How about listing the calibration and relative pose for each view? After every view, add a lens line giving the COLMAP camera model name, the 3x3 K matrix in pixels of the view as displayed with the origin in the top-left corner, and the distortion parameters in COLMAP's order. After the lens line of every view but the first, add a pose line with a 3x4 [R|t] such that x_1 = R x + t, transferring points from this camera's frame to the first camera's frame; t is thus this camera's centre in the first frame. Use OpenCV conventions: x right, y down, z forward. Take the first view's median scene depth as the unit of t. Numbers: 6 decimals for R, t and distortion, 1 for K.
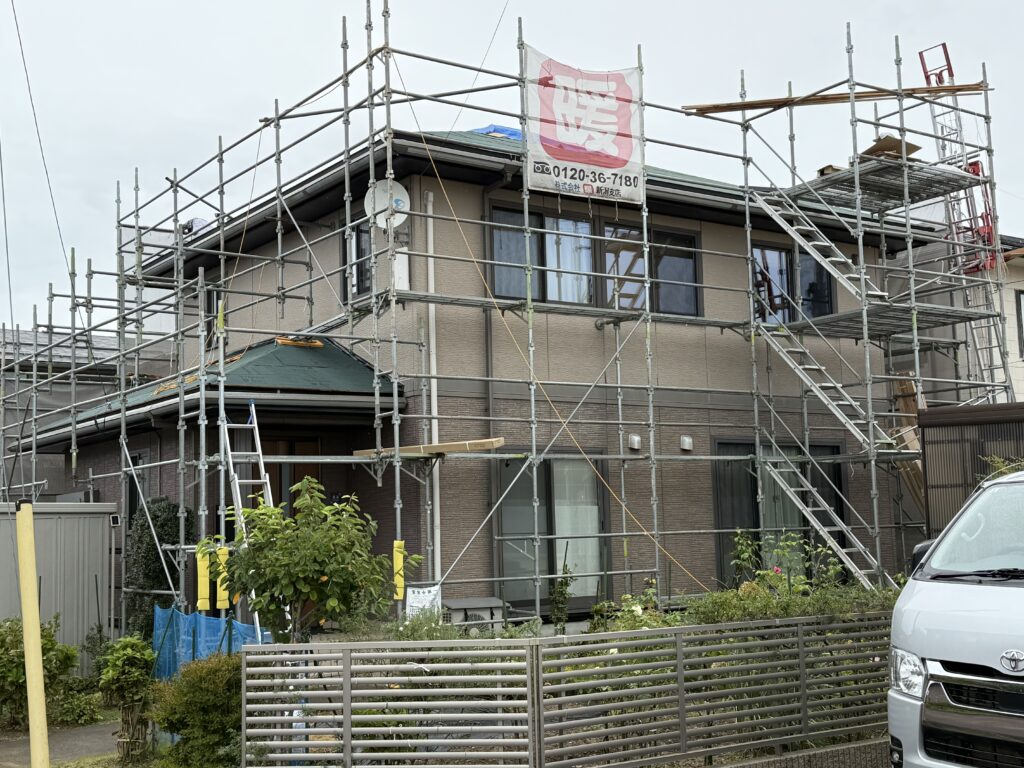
lens RADIAL K [[1284.8, 0, 513.6], [0, 1284.8, 387.4], [0, 0, 1]] dist [0.077544, 0.000000]
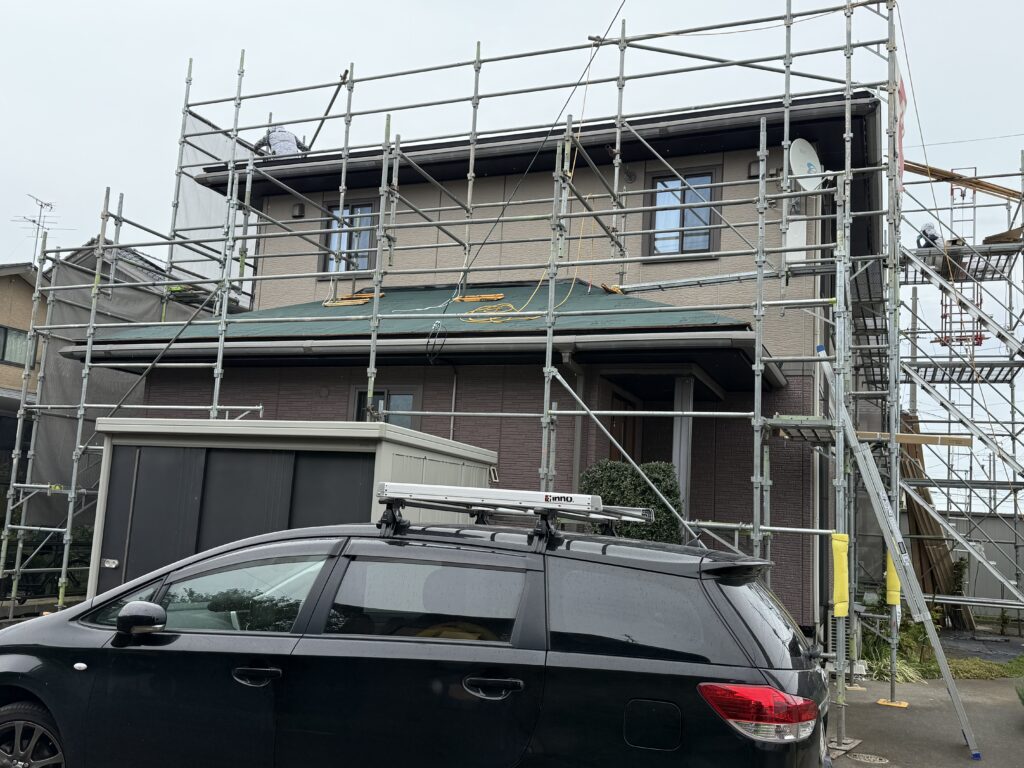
lens RADIAL K [[917.3, 0, 511.7], [0, 917.3, 381.4], [0, 0, 1]] dist [-0.016224, -0.004995]
pose [[0.829618, 0.148131, 0.538323, -0.609631], [-0.134641, 0.988787, -0.064590, 0.083919], [-0.541854, -0.018895, 0.840260, 0.556898]]
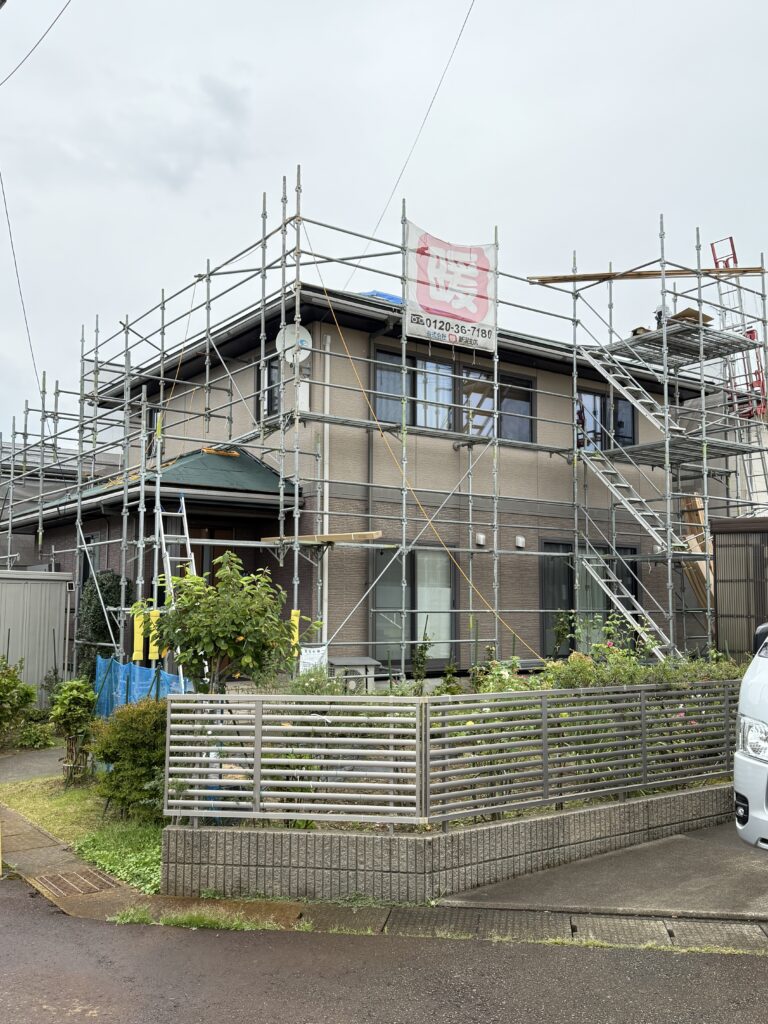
lens RADIAL K [[949.8, 0, 385.5], [0, 949.8, 516.8], [0, 0, 1]] dist [0.068153, 0.000000]
pose [[0.999367, 0.033801, 0.011108, -0.012833], [-0.033978, 0.999292, 0.016173, 0.008840], [-0.010554, -0.016540, 0.999807, 0.062427]]
